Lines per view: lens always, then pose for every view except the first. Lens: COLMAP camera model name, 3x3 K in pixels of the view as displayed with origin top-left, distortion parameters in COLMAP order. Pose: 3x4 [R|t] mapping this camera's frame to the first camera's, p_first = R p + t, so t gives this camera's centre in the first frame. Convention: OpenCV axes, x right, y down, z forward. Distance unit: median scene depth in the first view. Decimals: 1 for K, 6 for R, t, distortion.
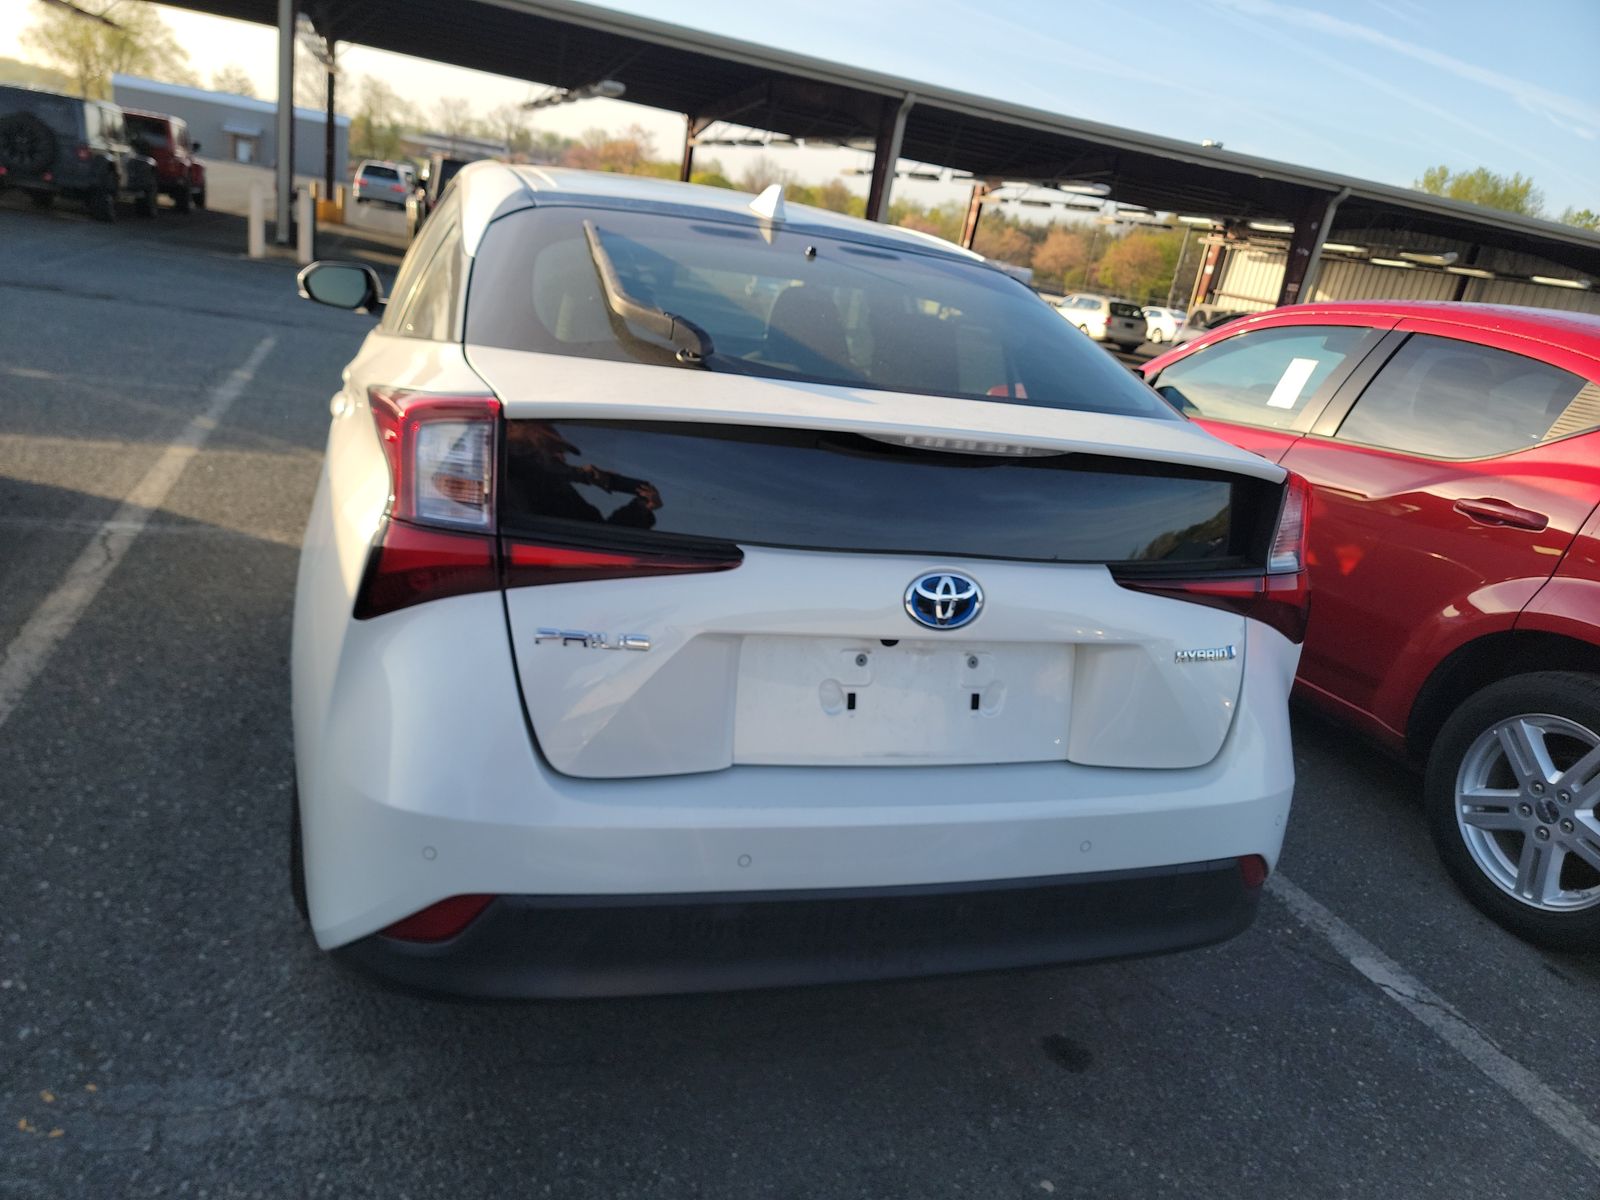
lens RADIAL K [[1126.4, 0, 795.3], [0, 1126.4, 598.0], [0, 0, 1]] dist [0.047772, -0.025646]
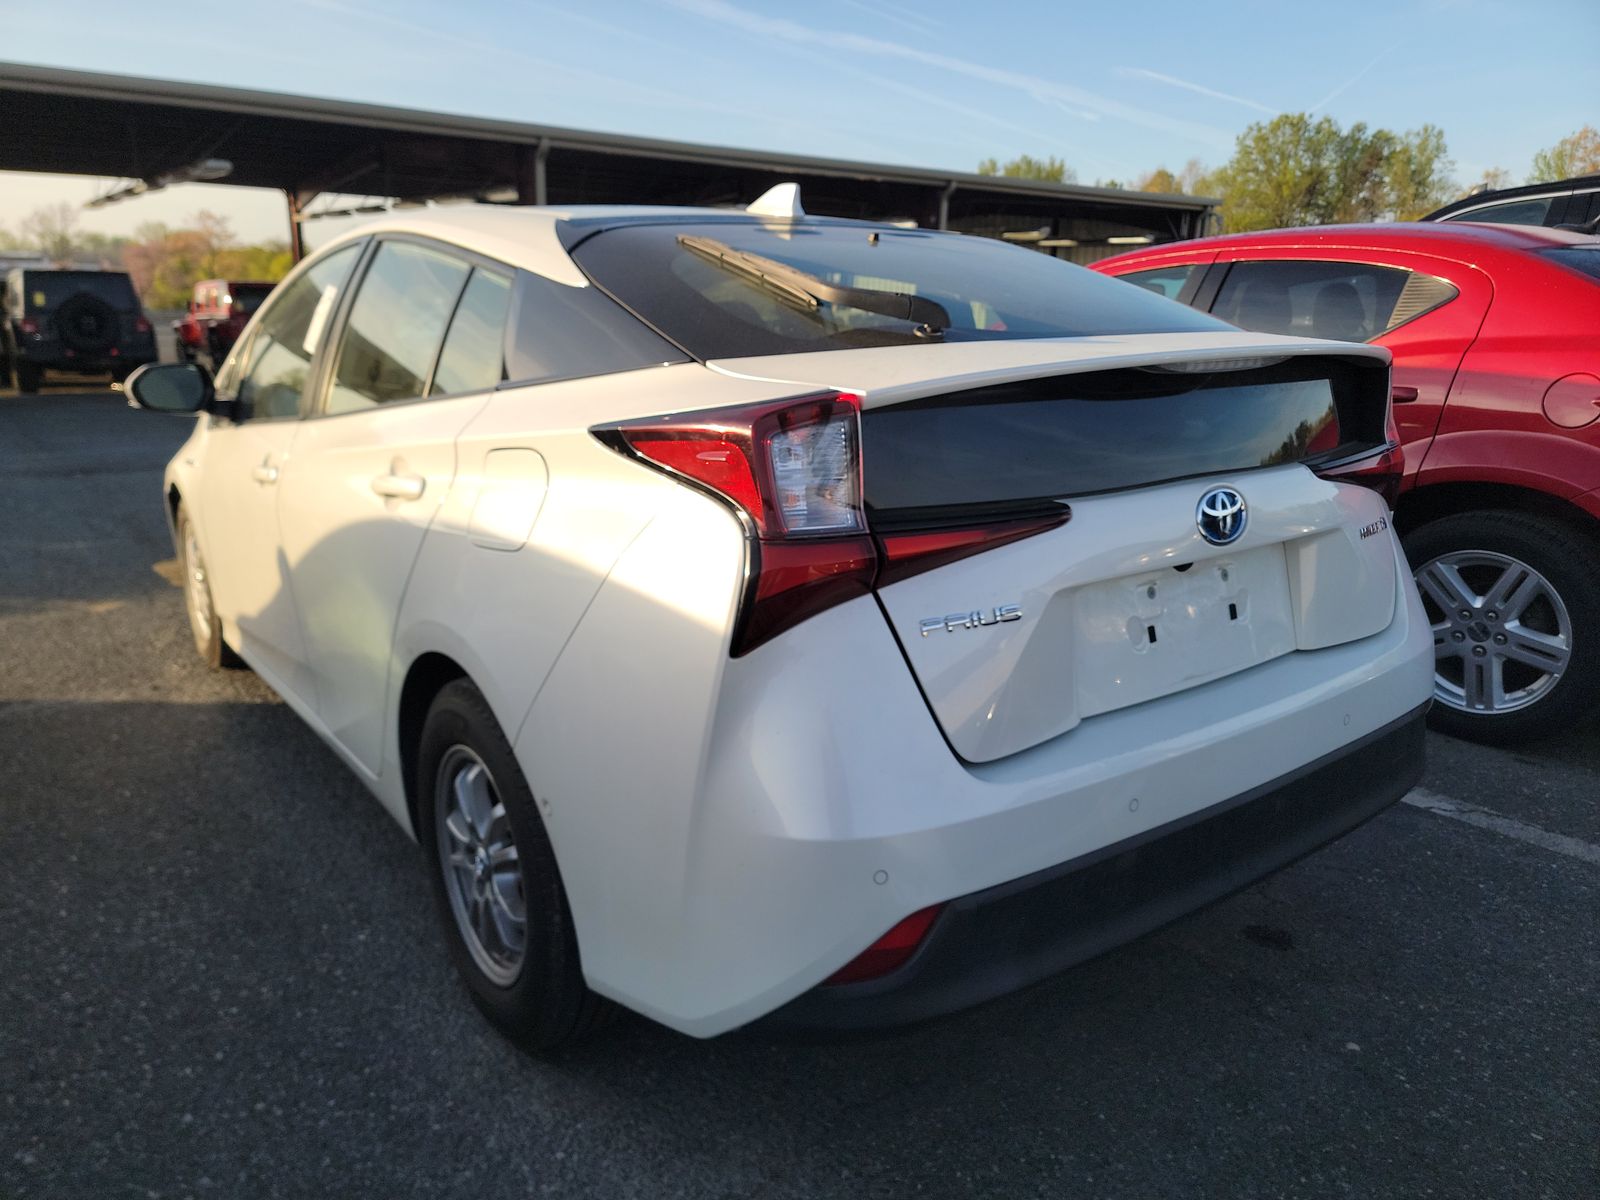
lens RADIAL K [[1126.4, 0, 806.2], [0, 1126.4, 607.6], [0, 0, 1]] dist [0.047772, -0.025646]
pose [[0.936390, -0.225796, 0.268682, -0.298291], [0.232253, 0.972623, 0.007943, -0.007483], [-0.263120, 0.054964, 0.963196, 0.054164]]
